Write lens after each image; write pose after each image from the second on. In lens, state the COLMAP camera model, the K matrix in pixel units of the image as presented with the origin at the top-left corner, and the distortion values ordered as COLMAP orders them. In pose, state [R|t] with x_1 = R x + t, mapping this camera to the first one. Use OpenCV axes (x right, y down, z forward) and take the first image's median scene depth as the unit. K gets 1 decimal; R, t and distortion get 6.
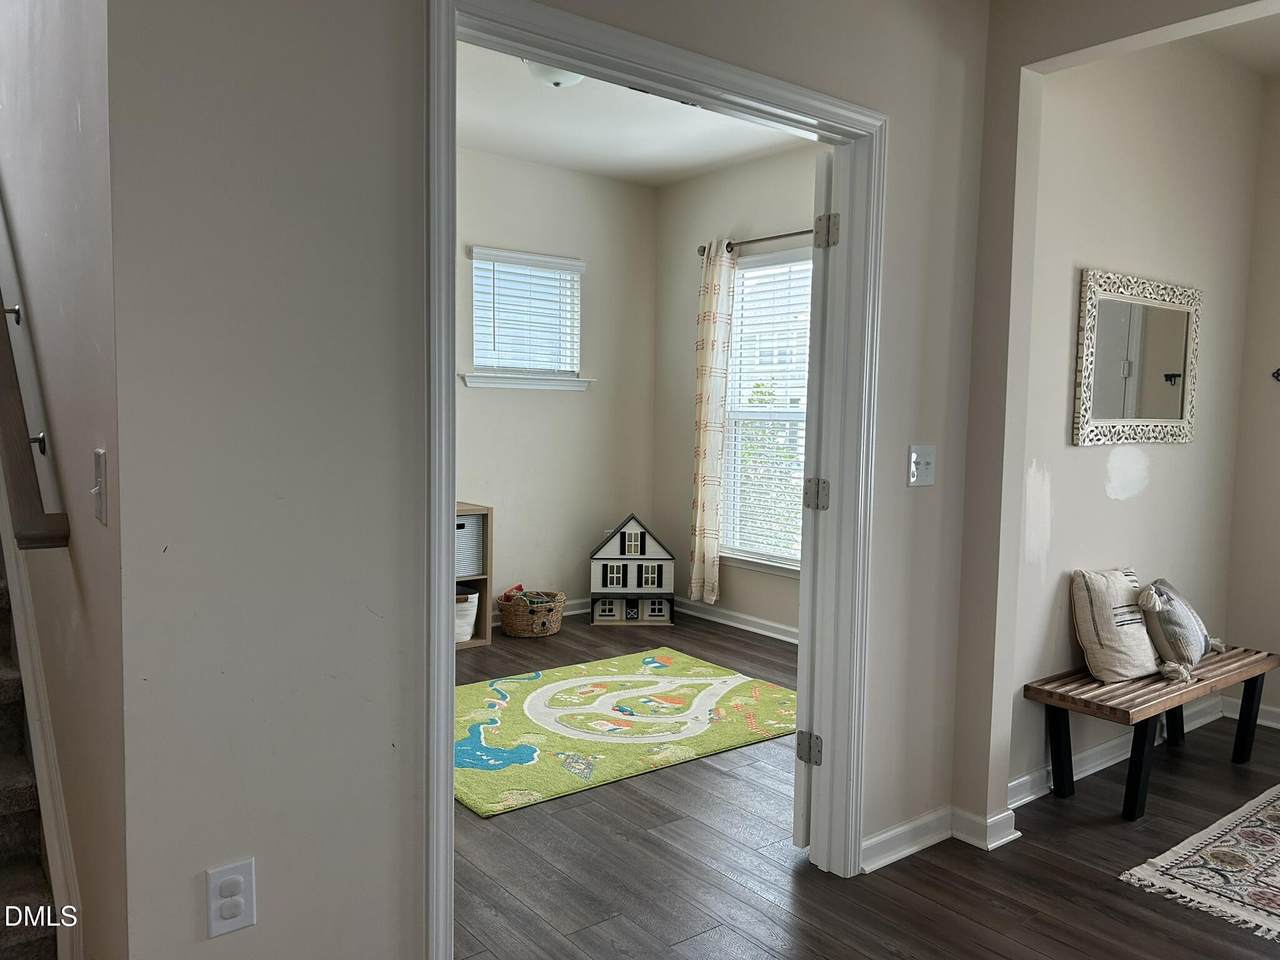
lens RADIAL K [[980.3, 0, 640.0], [0, 980.3, 480.0], [0, 0, 1]] dist [0.044335, 0.001484]
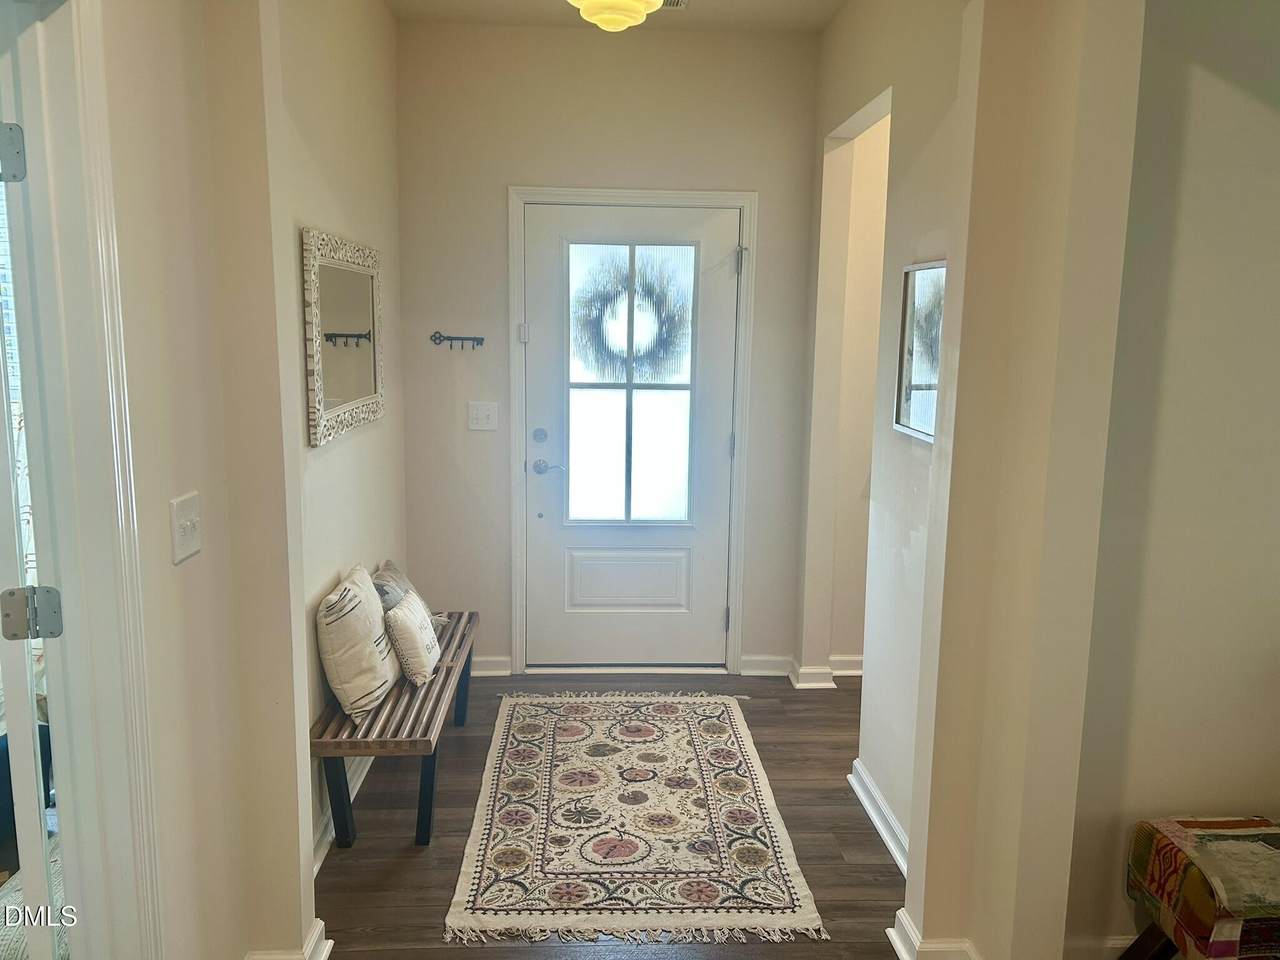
lens RADIAL K [[980.3, 0, 640.0], [0, 980.3, 480.0], [0, 0, 1]] dist [0.044335, 0.001484]
pose [[0.586827, -0.139784, 0.797555, -0.056460], [0.054052, 0.989552, 0.133664, -0.102794], [-0.807906, -0.035328, 0.588251, 0.300677]]
